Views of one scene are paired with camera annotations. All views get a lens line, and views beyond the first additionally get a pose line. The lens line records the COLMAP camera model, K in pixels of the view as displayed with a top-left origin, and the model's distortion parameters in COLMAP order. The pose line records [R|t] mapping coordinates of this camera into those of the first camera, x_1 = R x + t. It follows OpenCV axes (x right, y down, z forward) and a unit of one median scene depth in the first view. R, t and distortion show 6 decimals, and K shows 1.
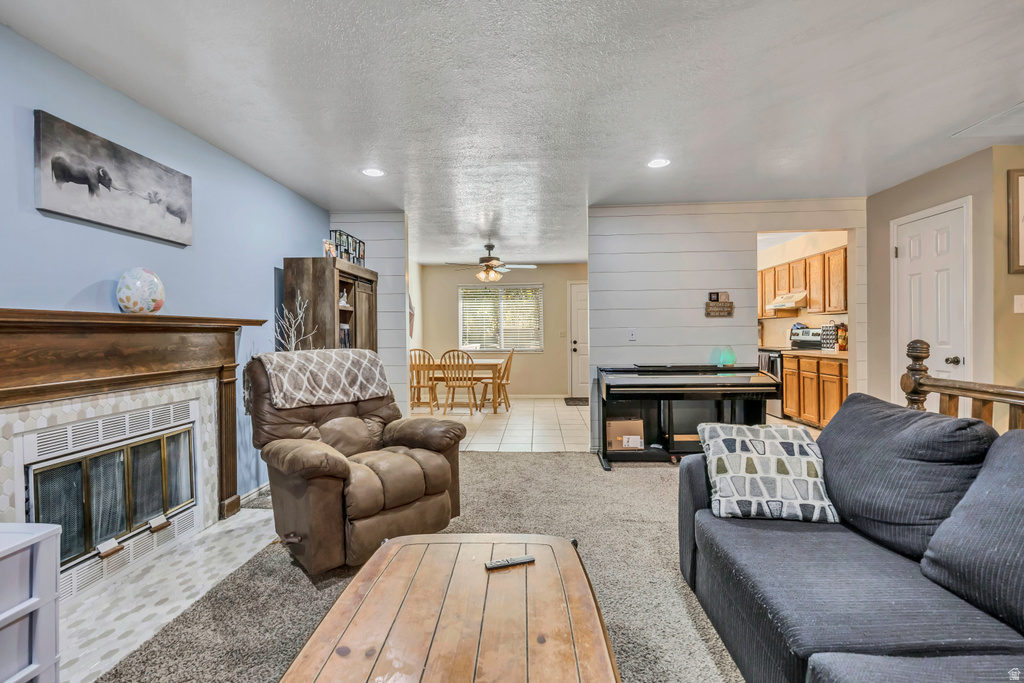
lens RADIAL K [[449.2, 0, 510.2], [0, 449.2, 334.2], [0, 0, 1]] dist [-0.000472, -0.000206]
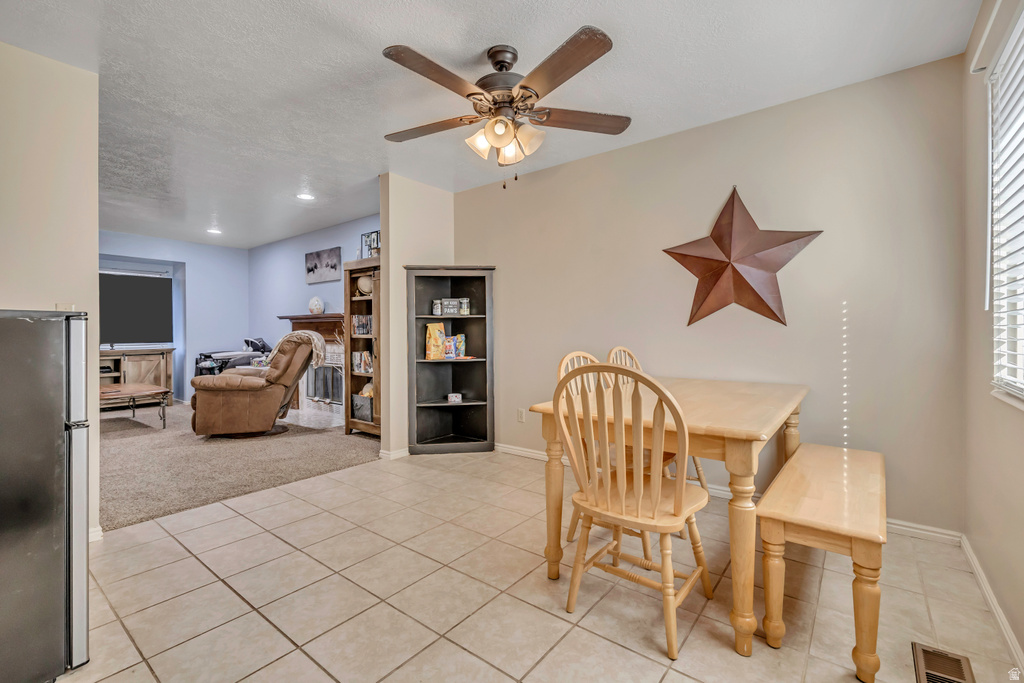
lens RADIAL K [[449.2, 0, 510.2], [0, 449.2, 334.2], [0, 0, 1]] dist [-0.000472, -0.000206]
pose [[-0.566930, 0.012655, -0.823669, 0.571664], [0.004314, 0.999914, 0.012393, 0.035031], [0.823755, 0.003472, -0.566935, 2.906713]]
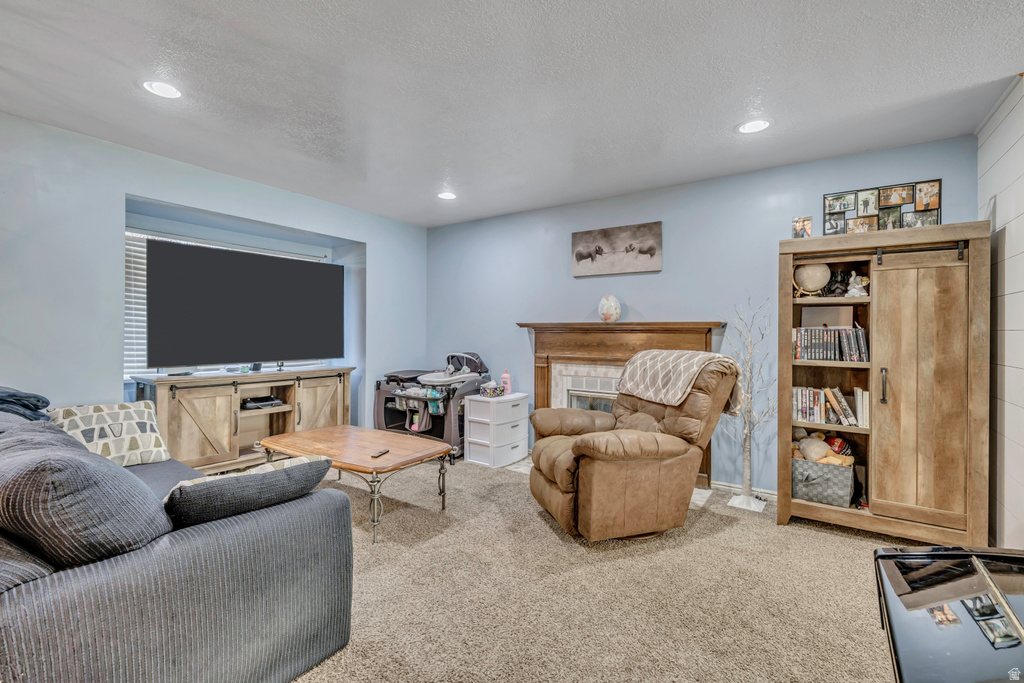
lens RADIAL K [[449.2, 0, 510.2], [0, 449.2, 334.2], [0, 0, 1]] dist [-0.000472, -0.000206]
pose [[-0.512577, 0.005652, -0.858622, 0.738951], [-0.006605, 0.999923, 0.010525, -0.011621], [0.858616, 0.011067, -0.512500, 1.348379]]
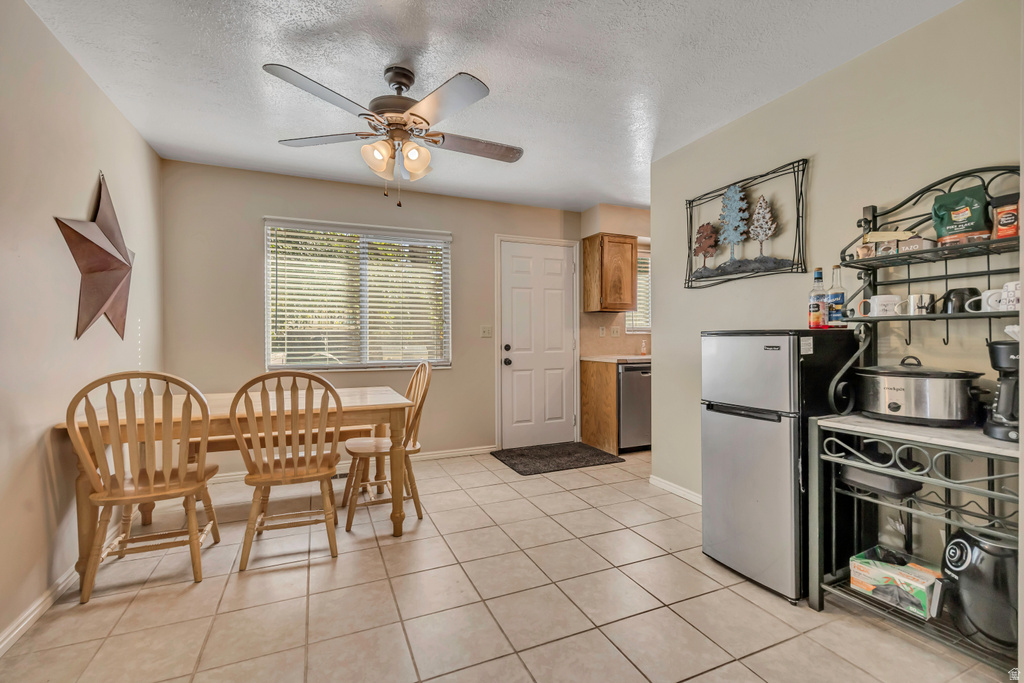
lens RADIAL K [[449.2, 0, 510.2], [0, 449.2, 334.2], [0, 0, 1]] dist [-0.000472, -0.000206]
pose [[0.888700, 0.009772, 0.458385, -0.315286], [-0.002469, 0.999860, -0.016528, 0.032789], [-0.458482, 0.013557, 0.888600, 1.566690]]
